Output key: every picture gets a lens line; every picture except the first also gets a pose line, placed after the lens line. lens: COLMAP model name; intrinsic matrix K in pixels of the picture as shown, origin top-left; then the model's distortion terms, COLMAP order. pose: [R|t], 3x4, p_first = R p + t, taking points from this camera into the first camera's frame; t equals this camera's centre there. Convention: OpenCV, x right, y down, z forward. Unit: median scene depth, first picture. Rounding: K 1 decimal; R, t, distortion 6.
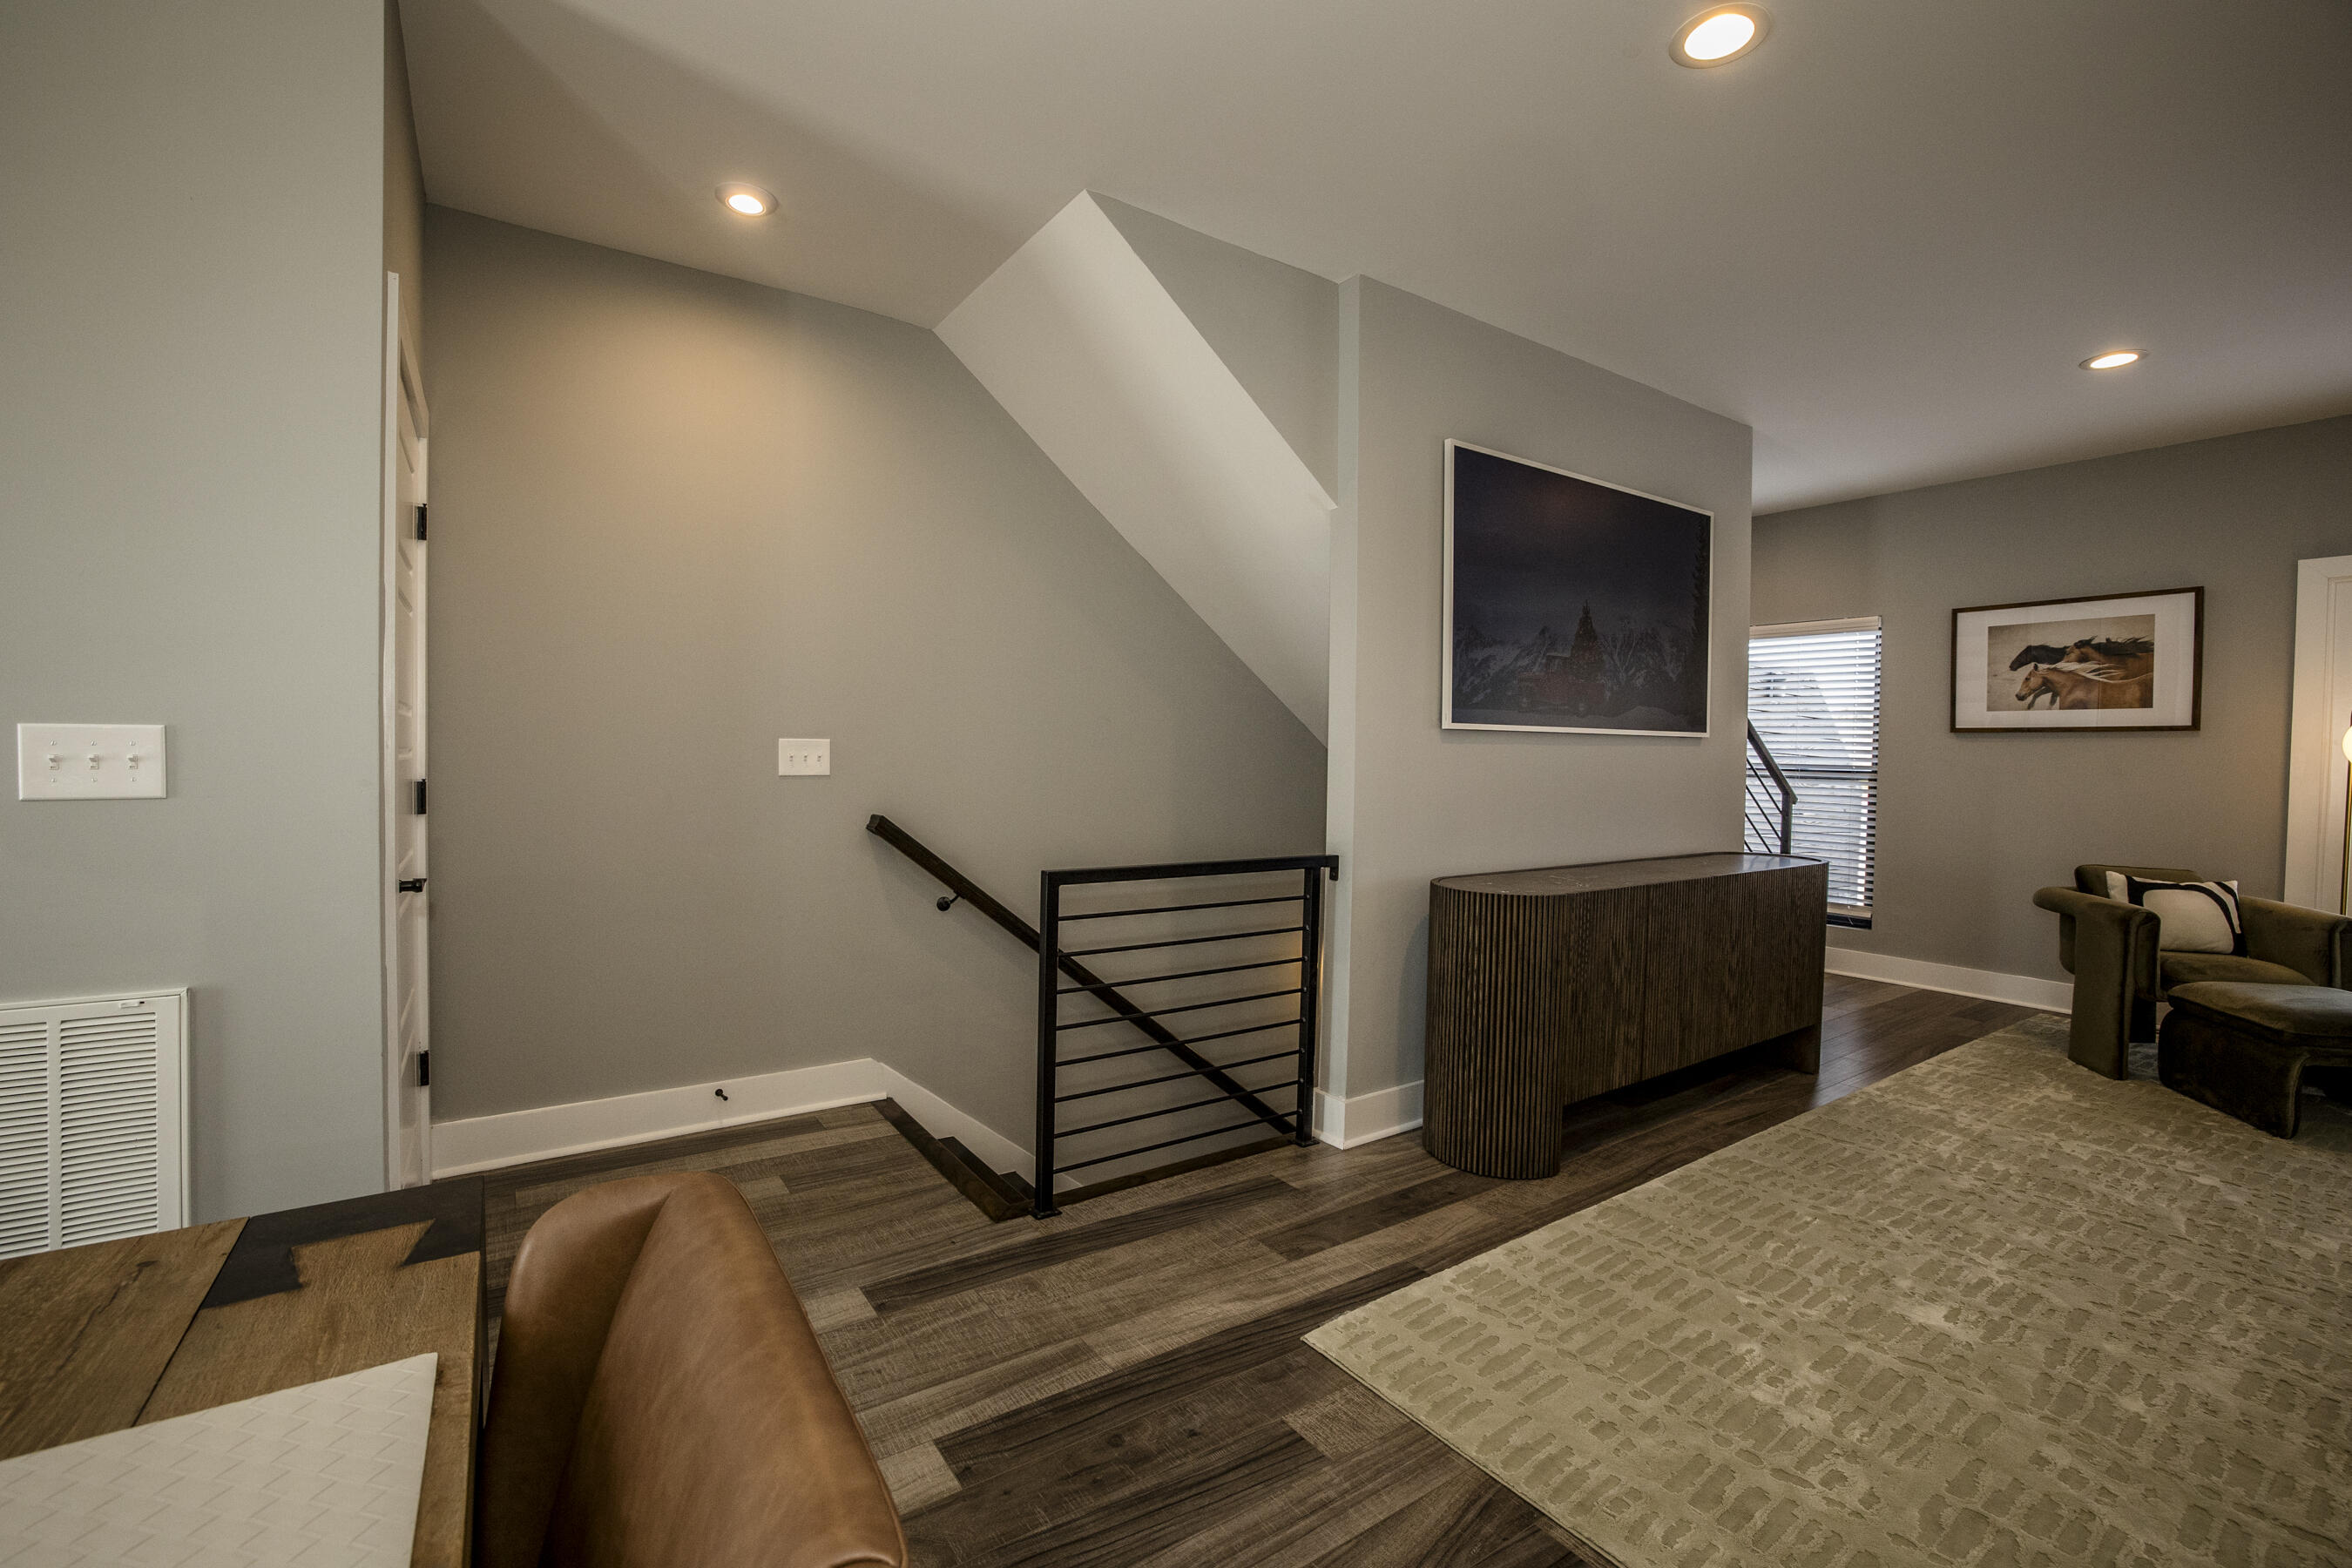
lens RADIAL K [[1000.6, 0, 1180.7], [0, 1000.6, 766.7], [0, 0, 1]] dist [-0.004085, -0.000369]
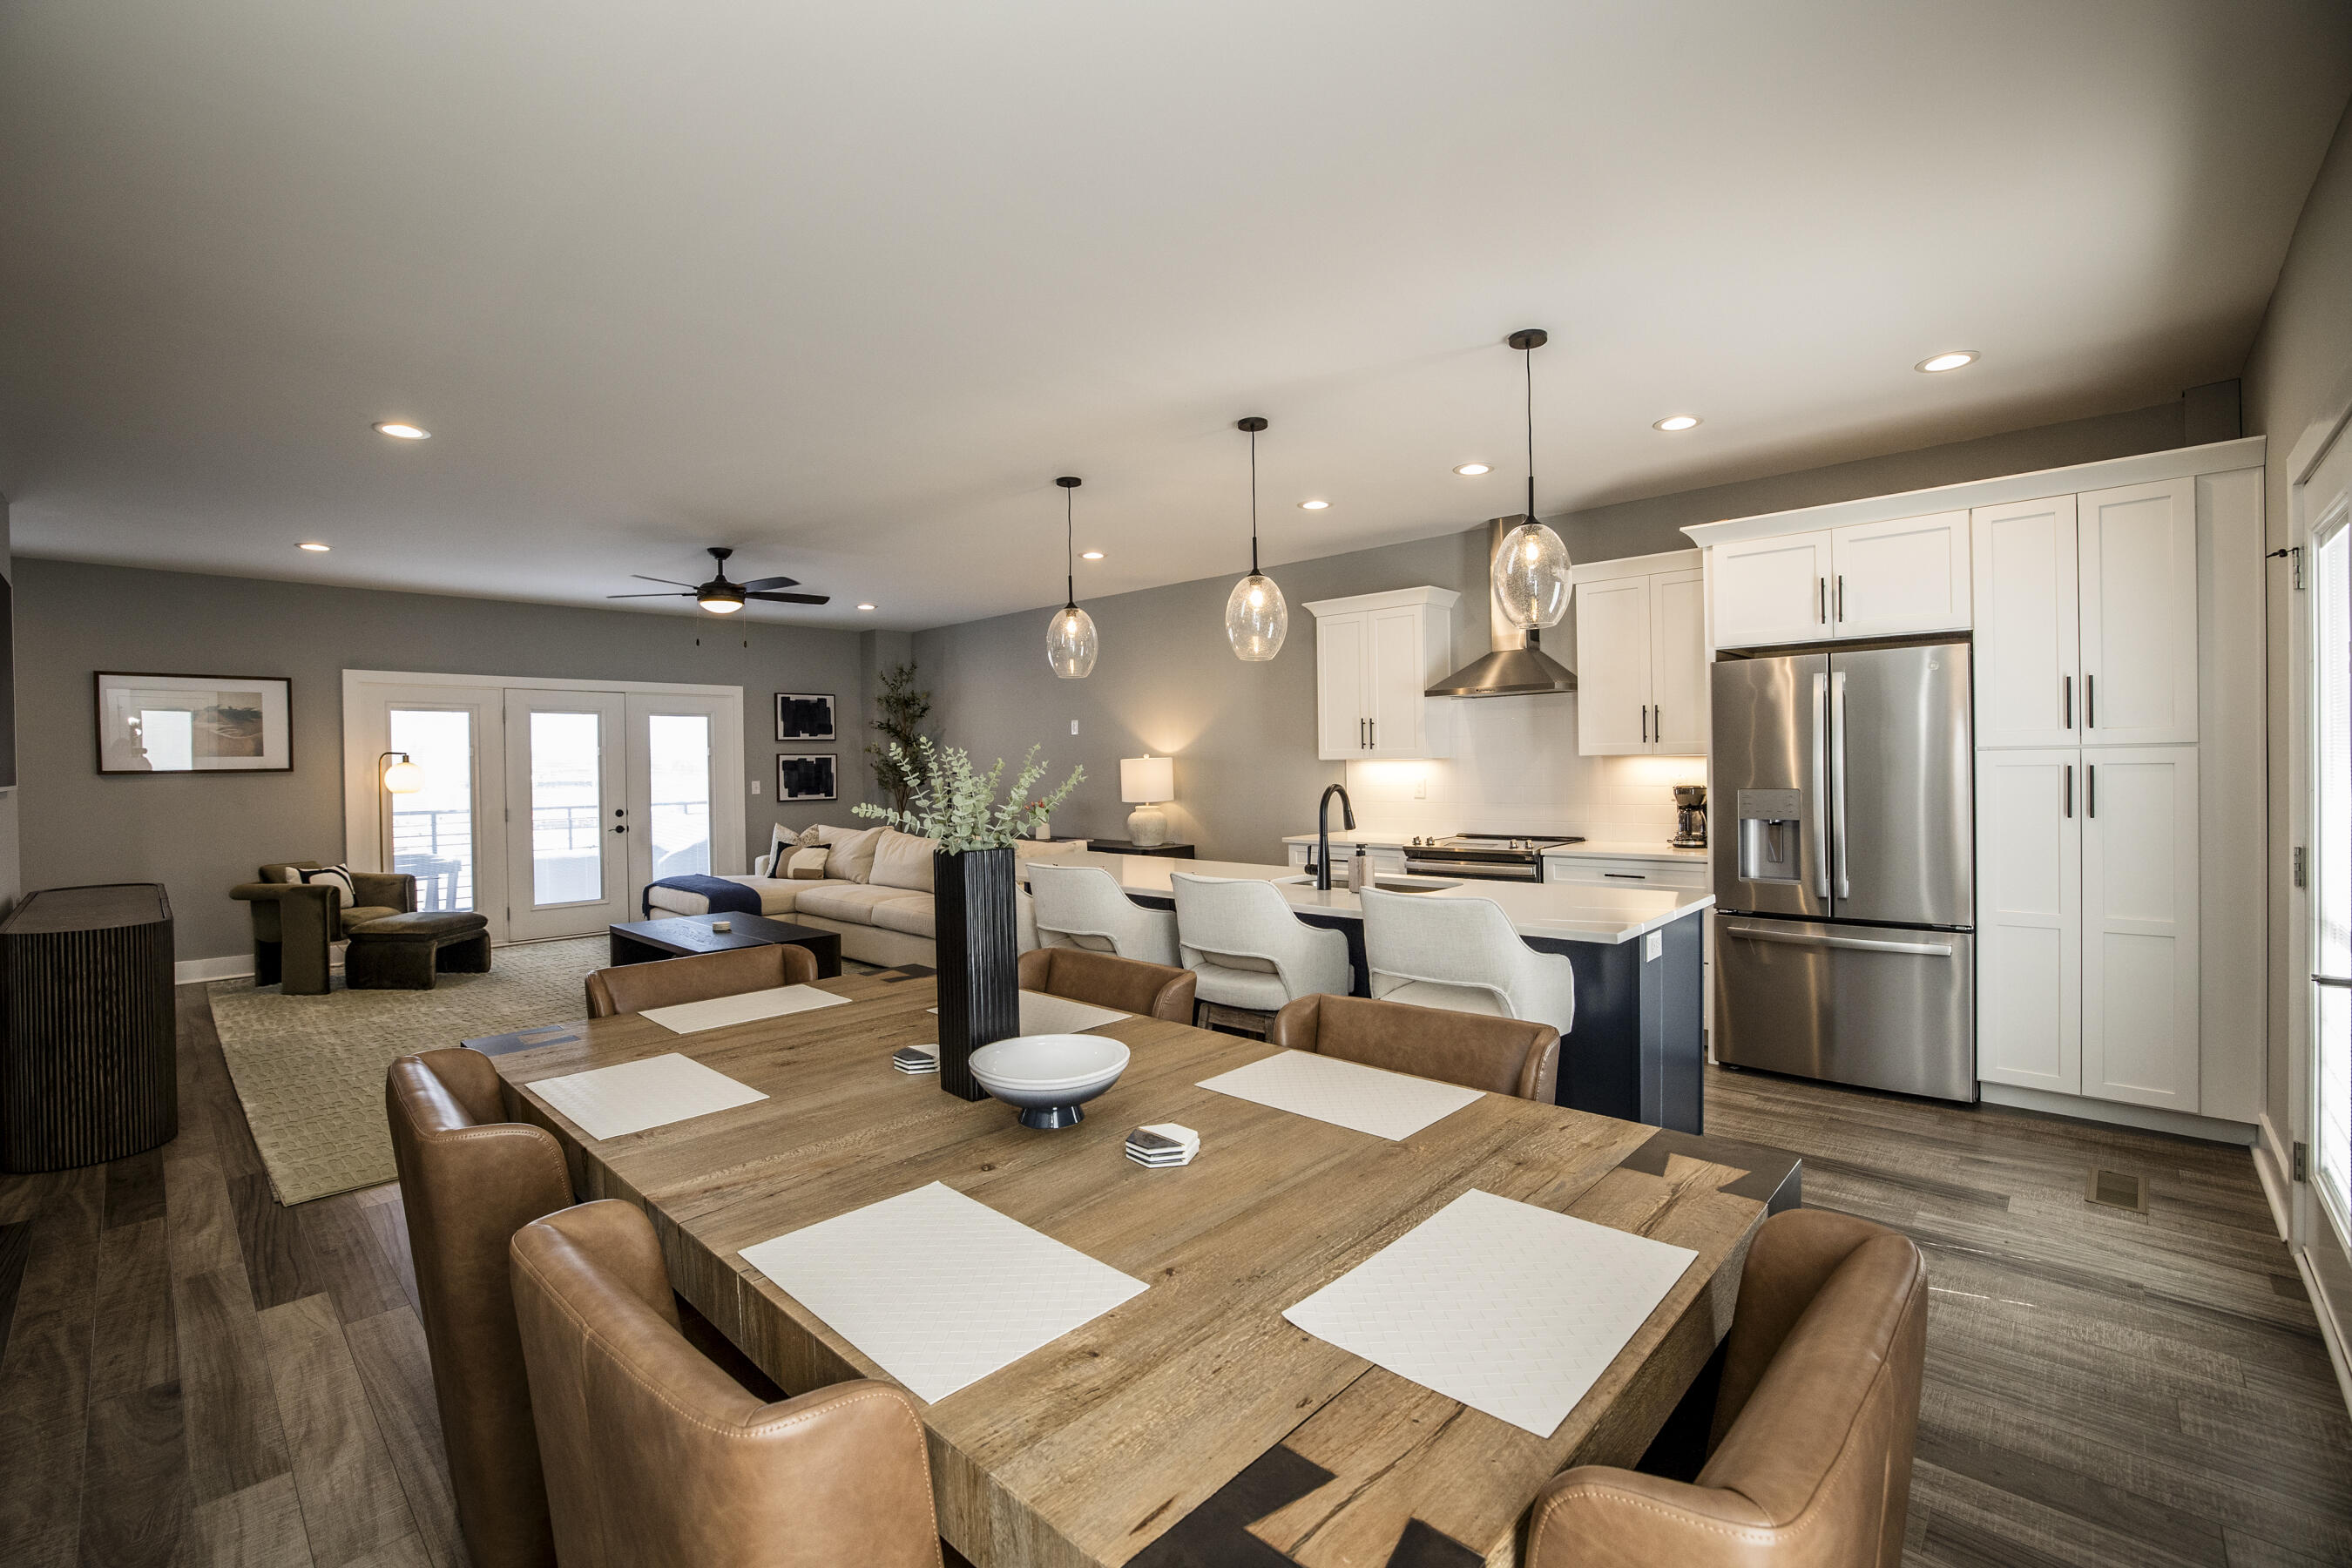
lens RADIAL K [[1000.6, 0, 1178.0], [0, 1000.6, 773.5], [0, 0, 1]] dist [-0.004085, -0.000369]
pose [[-0.208690, -0.024900, 0.977665, -1.038995], [0.025551, 0.999196, 0.030902, -0.061669], [-0.977648, 0.031429, -0.207886, -0.022251]]
